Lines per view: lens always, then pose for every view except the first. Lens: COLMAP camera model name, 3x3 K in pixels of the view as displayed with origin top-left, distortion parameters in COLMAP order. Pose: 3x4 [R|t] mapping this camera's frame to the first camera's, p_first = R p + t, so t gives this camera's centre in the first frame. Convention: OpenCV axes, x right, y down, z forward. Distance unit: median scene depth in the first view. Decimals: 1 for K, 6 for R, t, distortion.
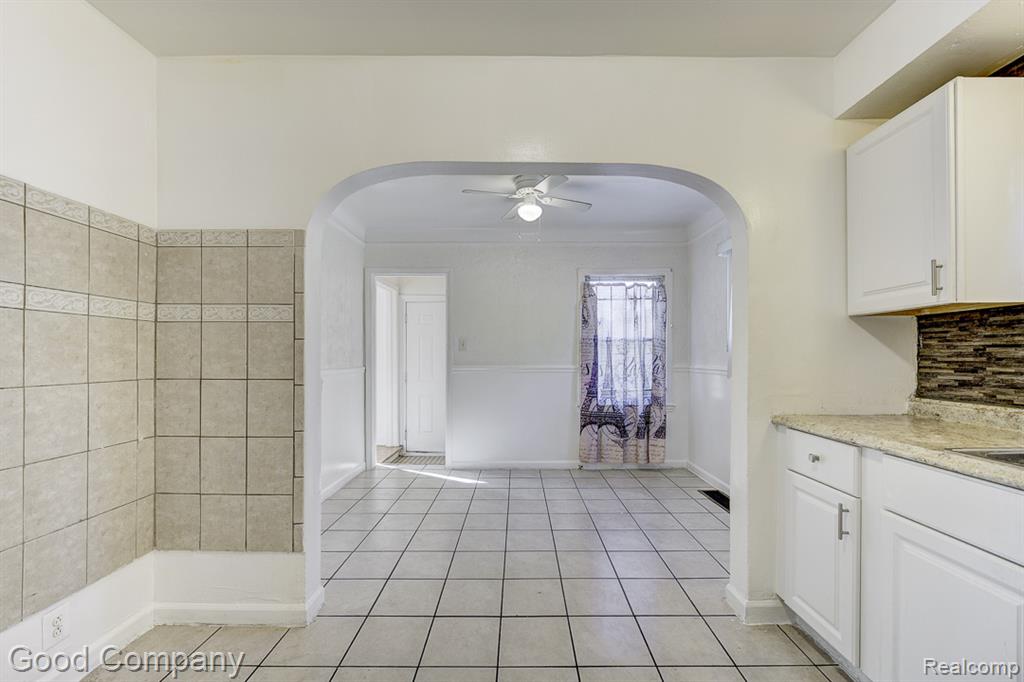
lens RADIAL K [[415.1, 0, 515.3], [0, 415.1, 355.3], [0, 0, 1]] dist [0.000077, 0.000054]
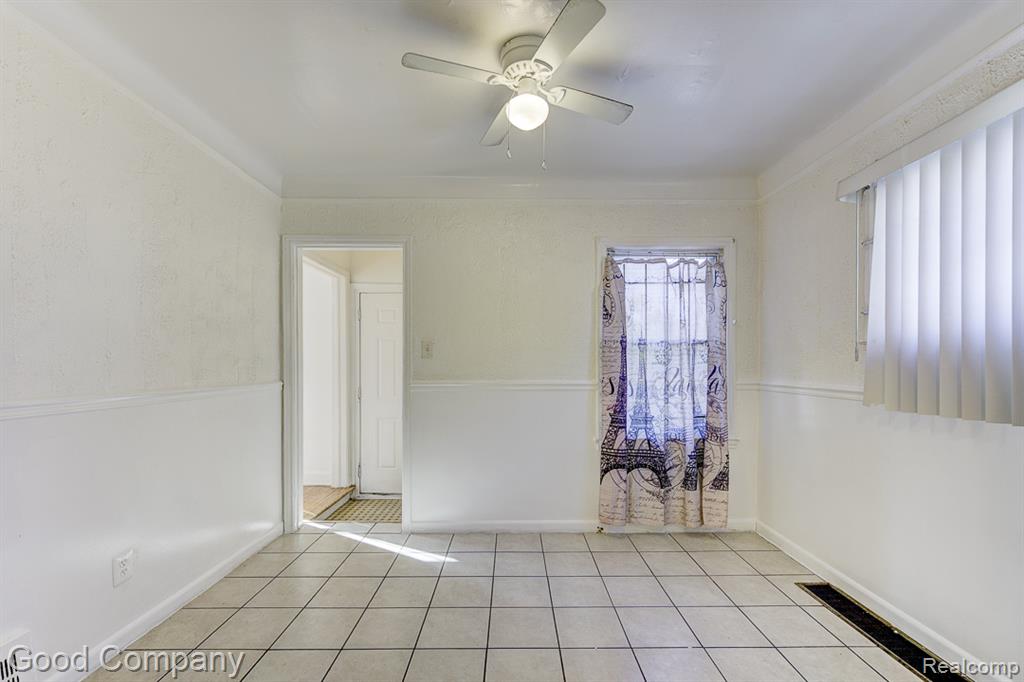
lens RADIAL K [[426.1, 0, 512.7], [0, 426.1, 367.4], [0, 0, 1]] dist [0.000606, 0.000121]
pose [[0.999971, 0.002138, 0.007345, 0.008808], [-0.002192, 0.999971, 0.007245, -0.001378], [-0.007329, -0.007261, 0.999947, 0.315827]]
